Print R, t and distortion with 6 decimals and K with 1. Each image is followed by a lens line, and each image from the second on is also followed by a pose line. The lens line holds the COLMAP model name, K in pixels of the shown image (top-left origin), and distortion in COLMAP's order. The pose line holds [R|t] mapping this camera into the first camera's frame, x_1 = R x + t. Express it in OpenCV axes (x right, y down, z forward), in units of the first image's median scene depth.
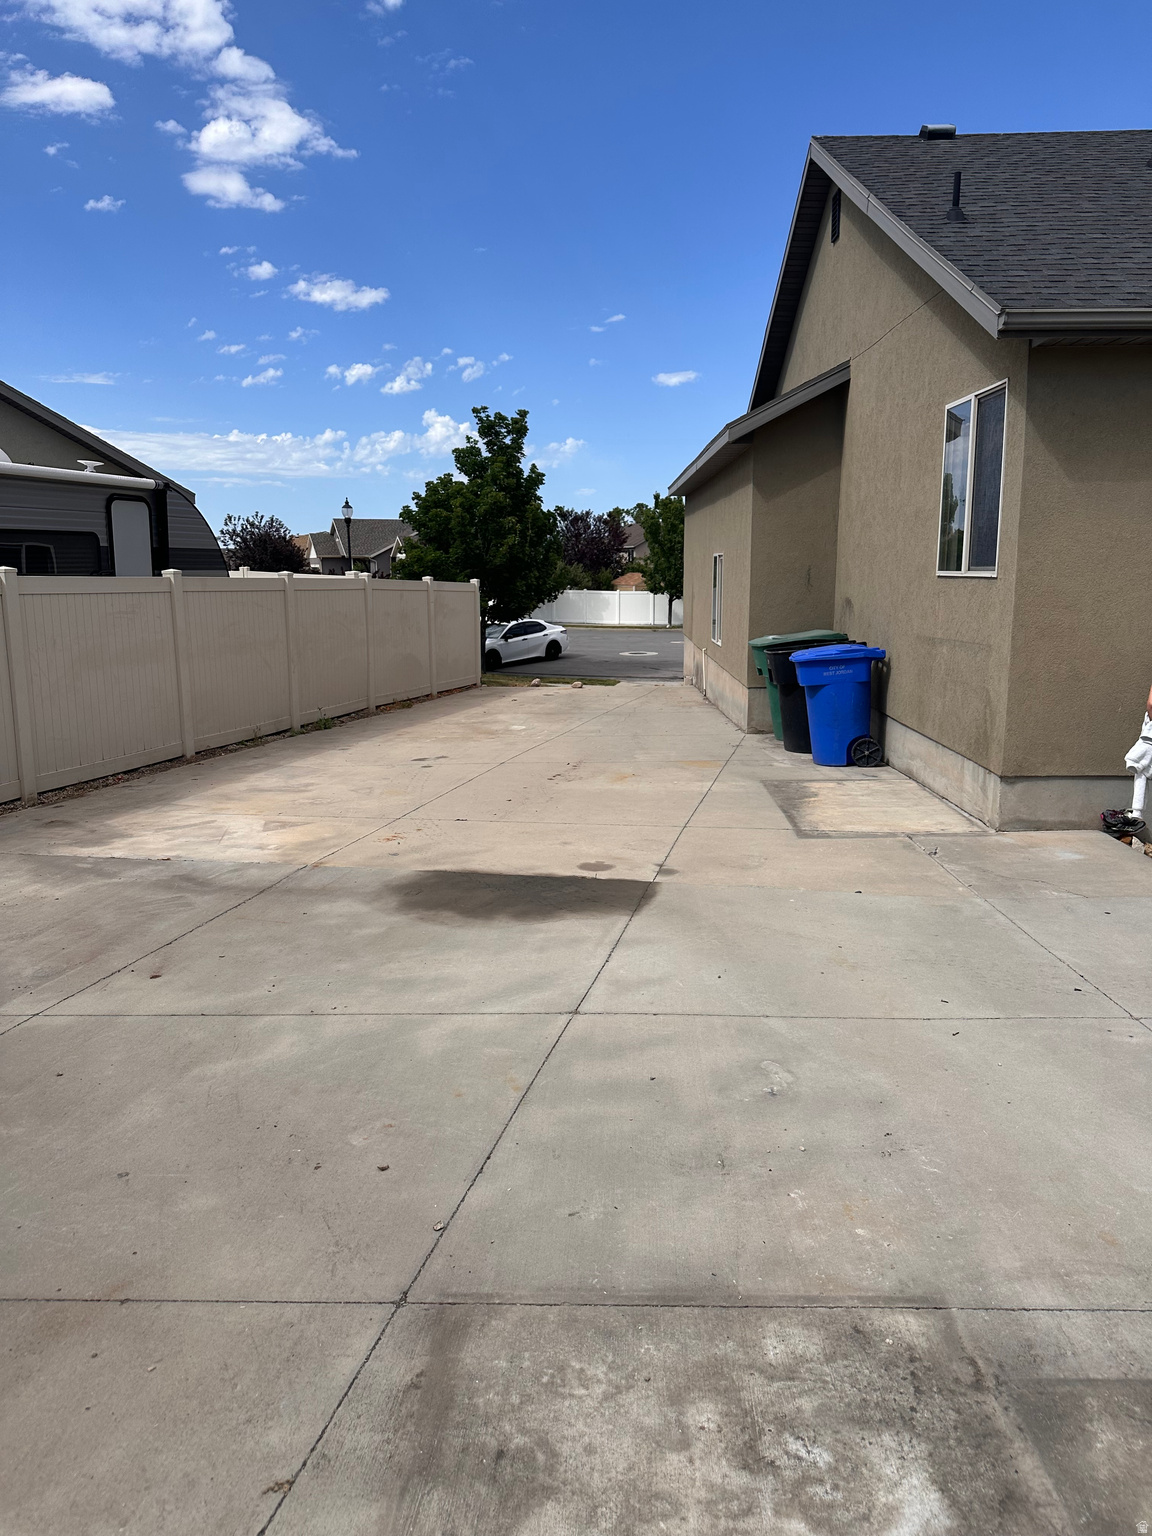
lens RADIAL K [[1080.9, 0, 576.0], [0, 1080.9, 768.0], [0, 0, 1]] dist [0.077296, -0.082940]
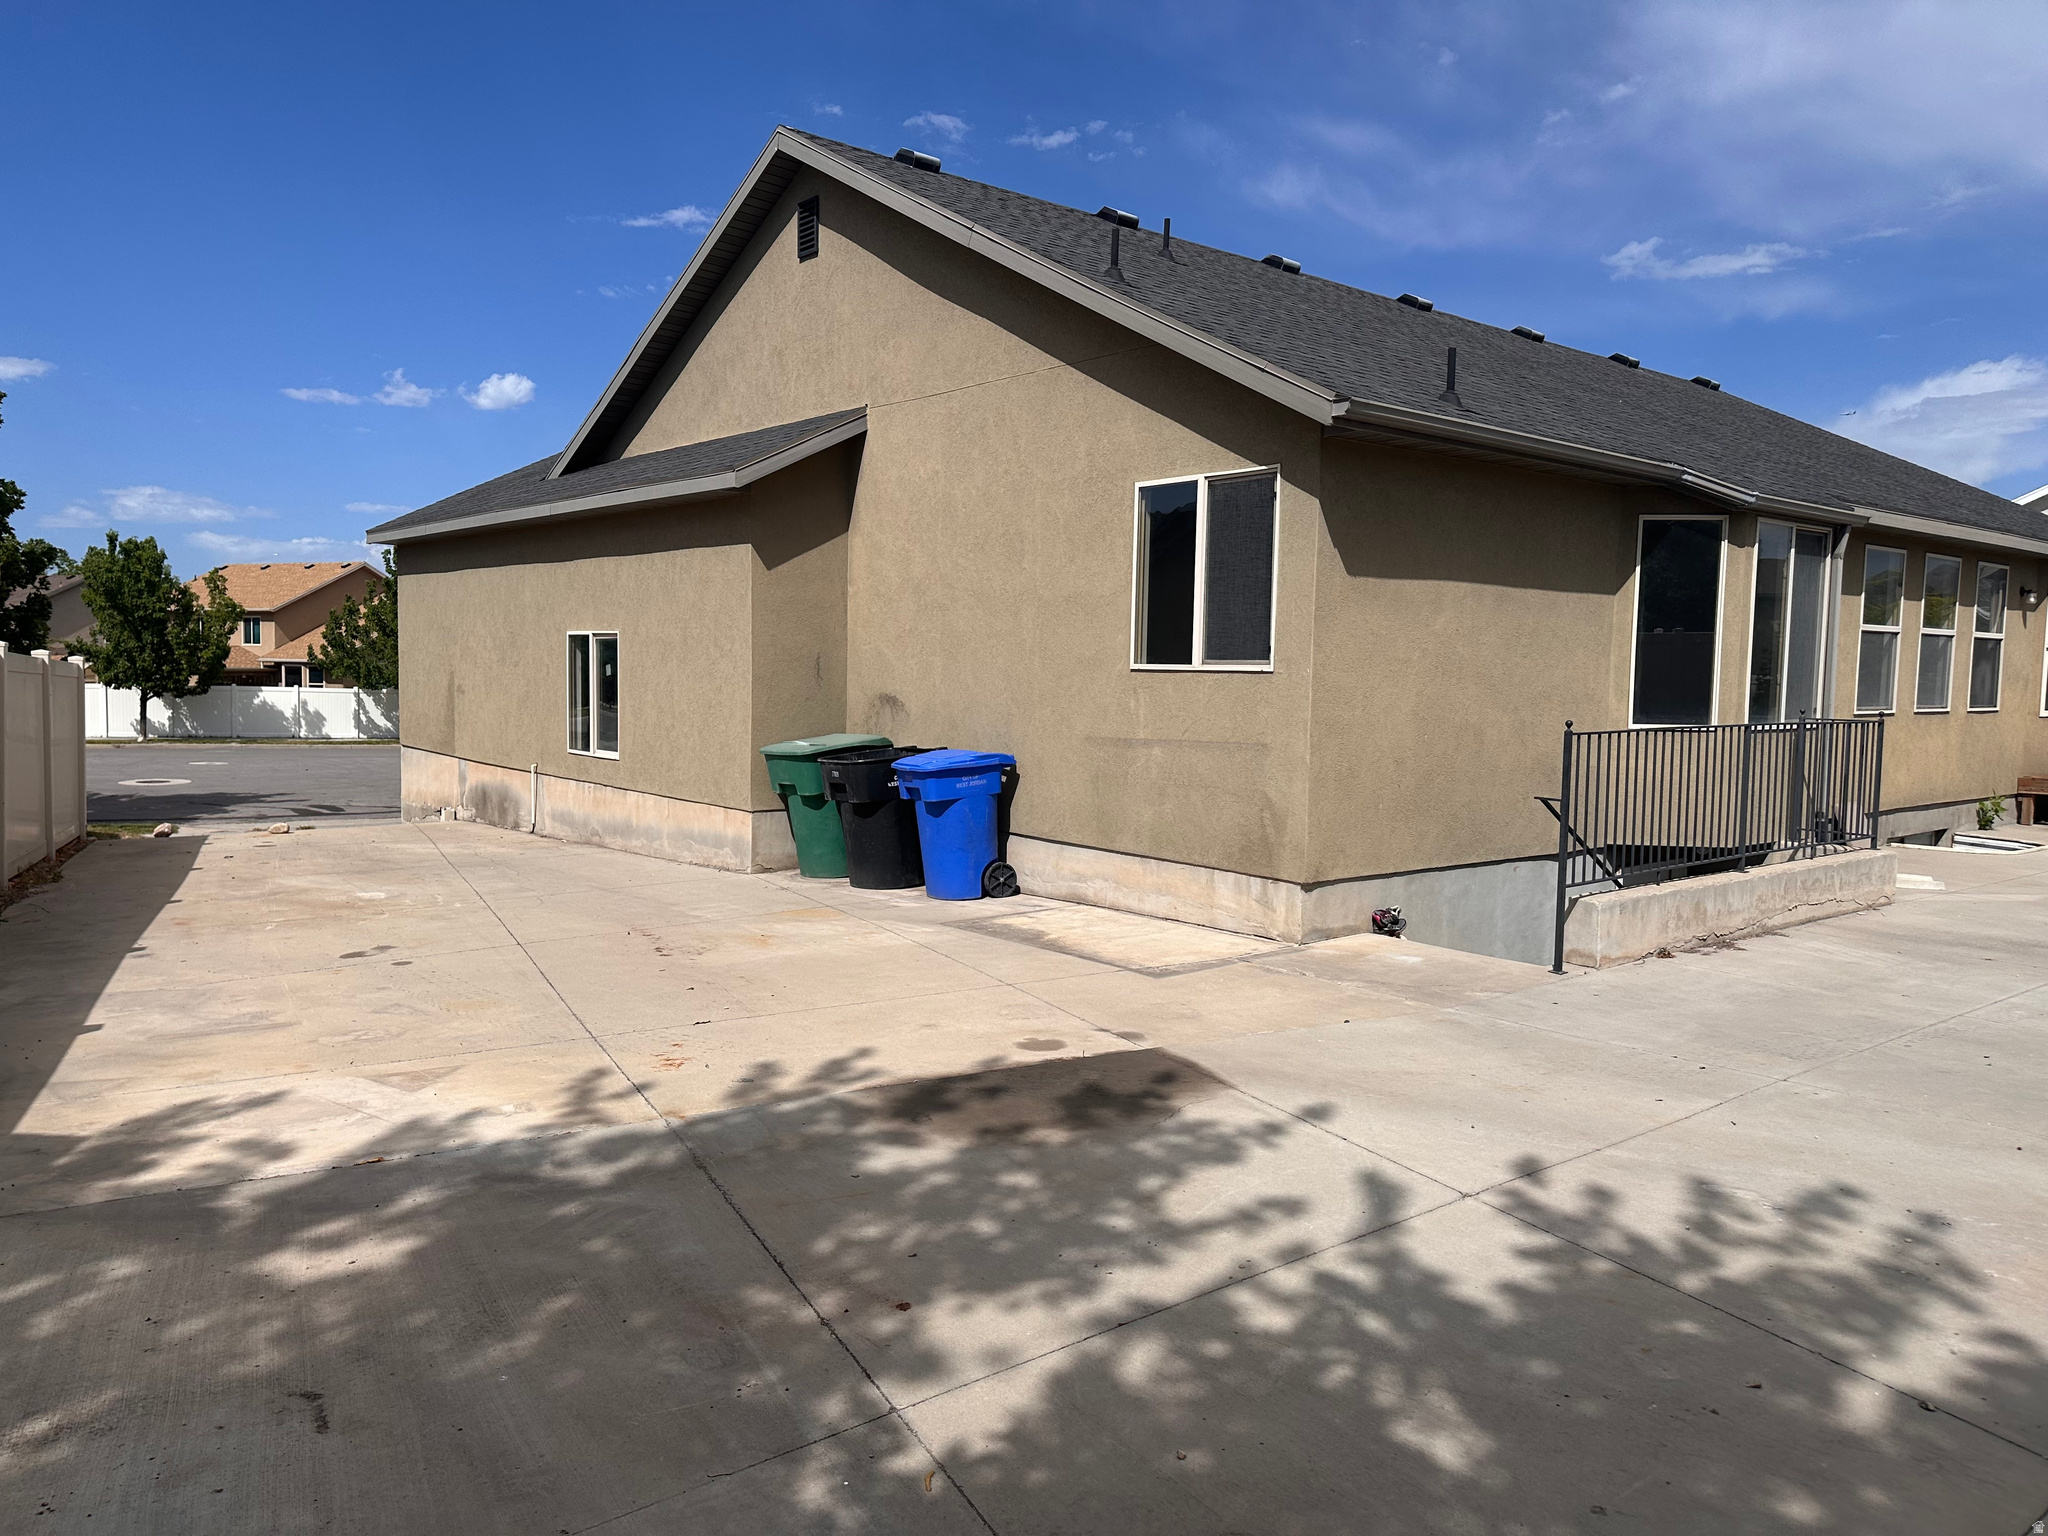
lens RADIAL K [[1441.2, 0, 1012.0], [0, 1441.2, 764.0], [0, 0, 1]] dist [0.077296, -0.082940]
pose [[0.749906, -0.023273, 0.661135, -0.598742], [0.097019, 0.992444, -0.075110, -0.025547], [-0.654391, 0.120468, 0.746498, 0.237364]]
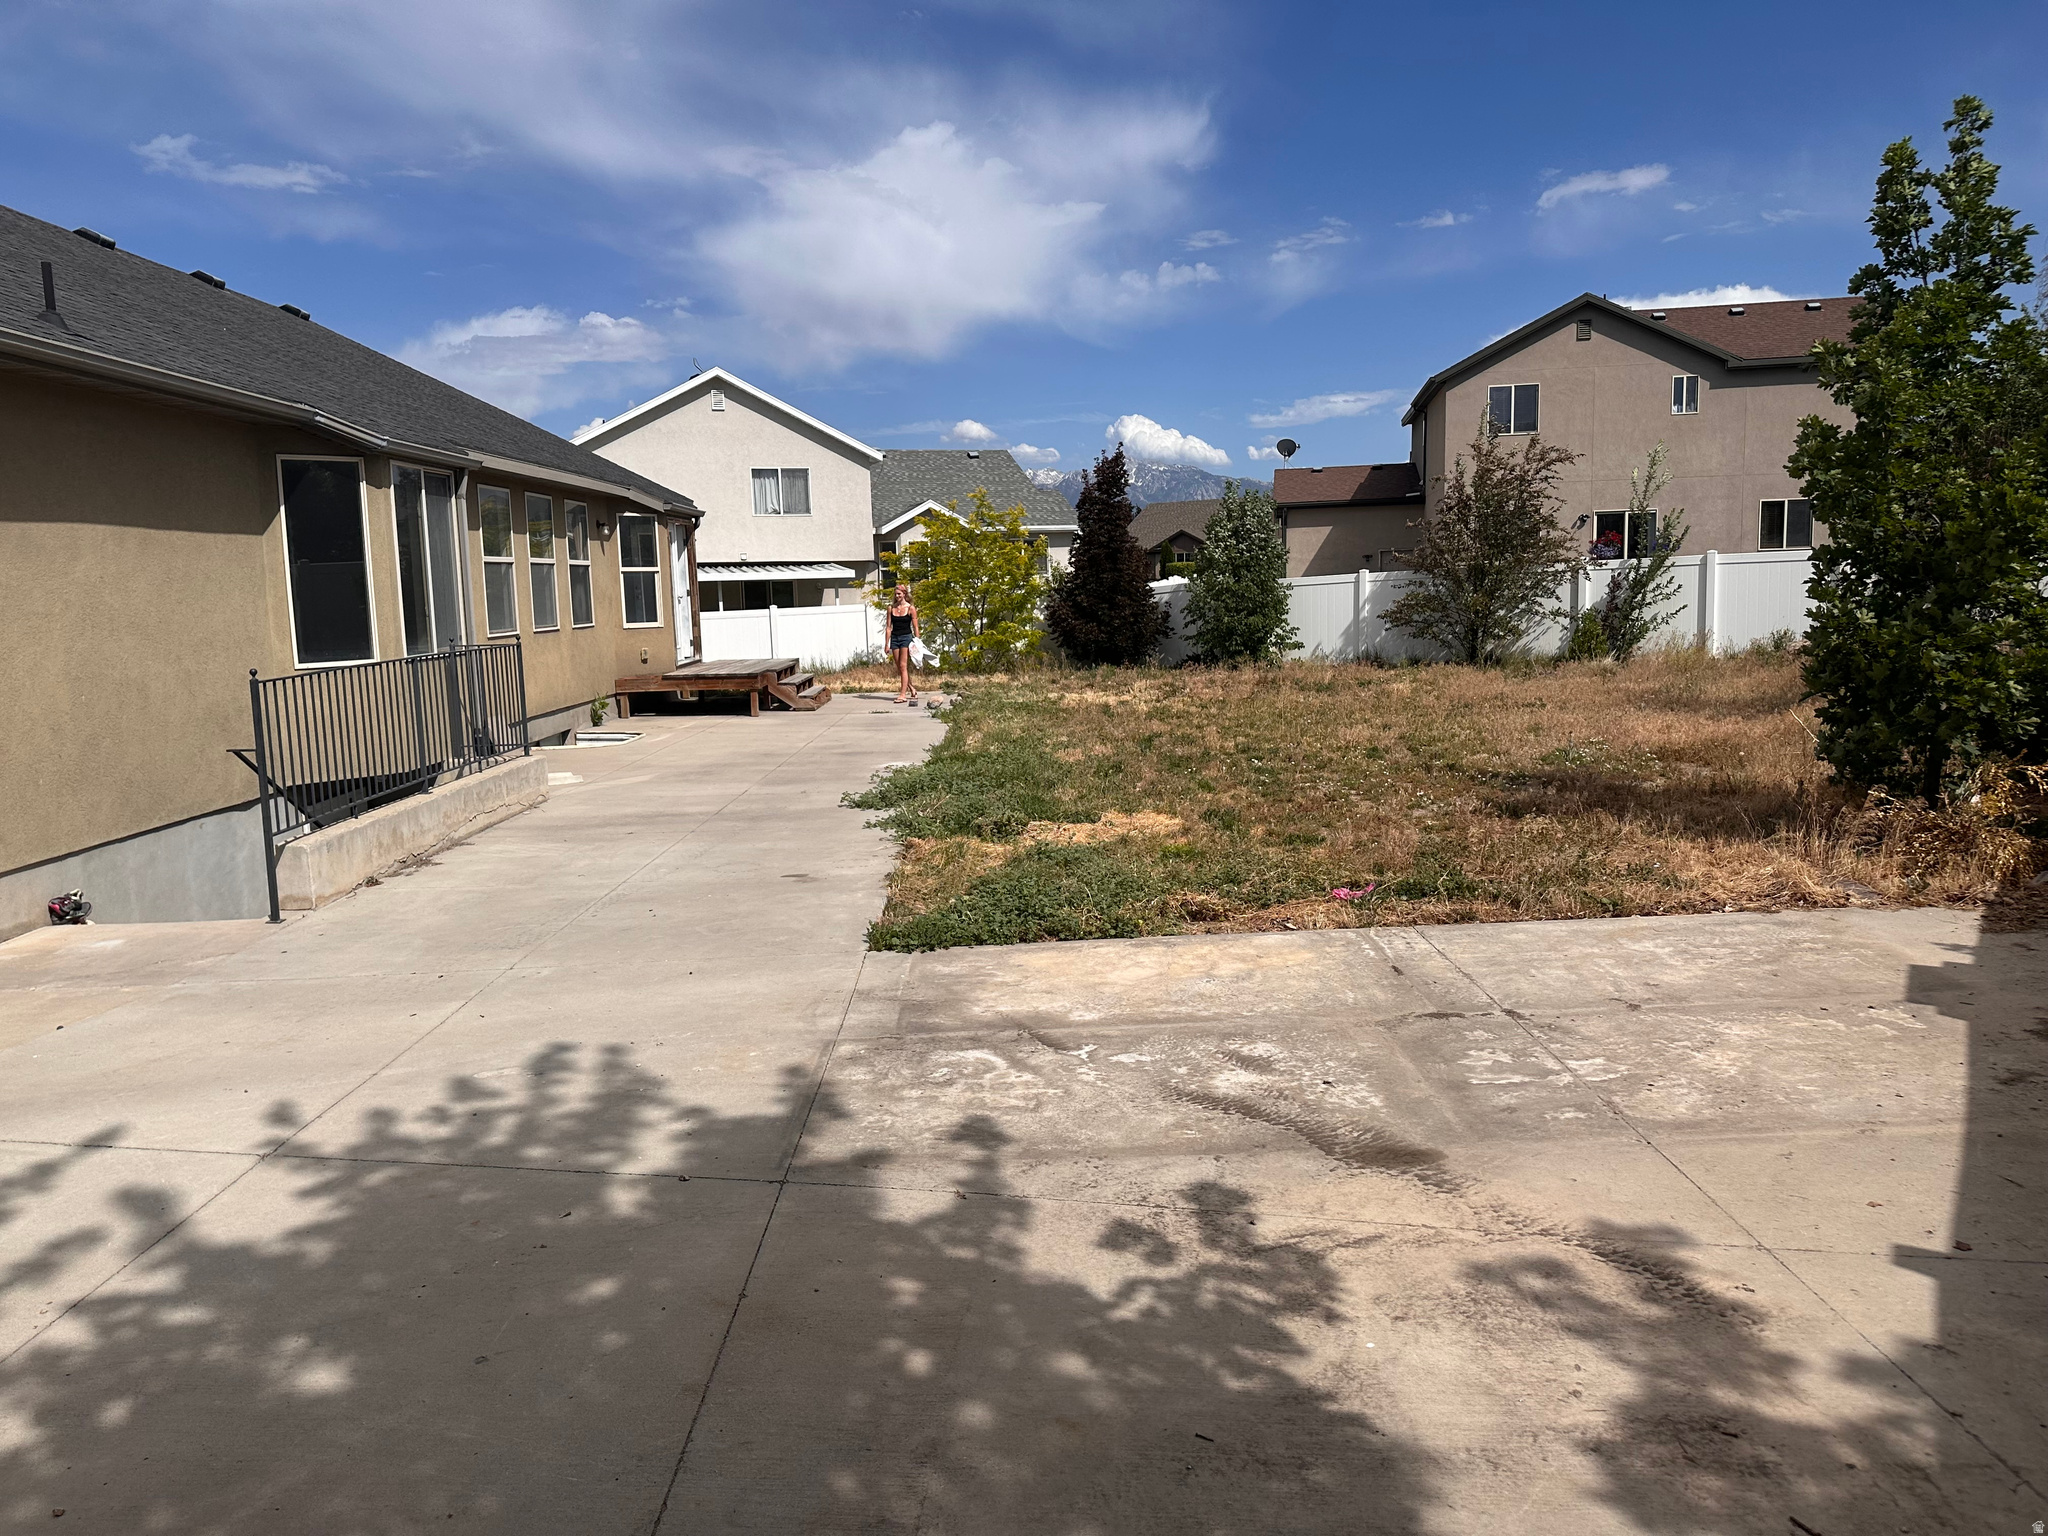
lens RADIAL K [[1441.2, 0, 1012.0], [0, 1441.2, 764.0], [0, 0, 1]] dist [0.077296, -0.082940]
pose [[-0.037194, -0.116543, 0.992489, -0.667057], [0.215181, 0.968944, 0.121842, -0.042756], [-0.975866, 0.218097, -0.010961, 0.255390]]
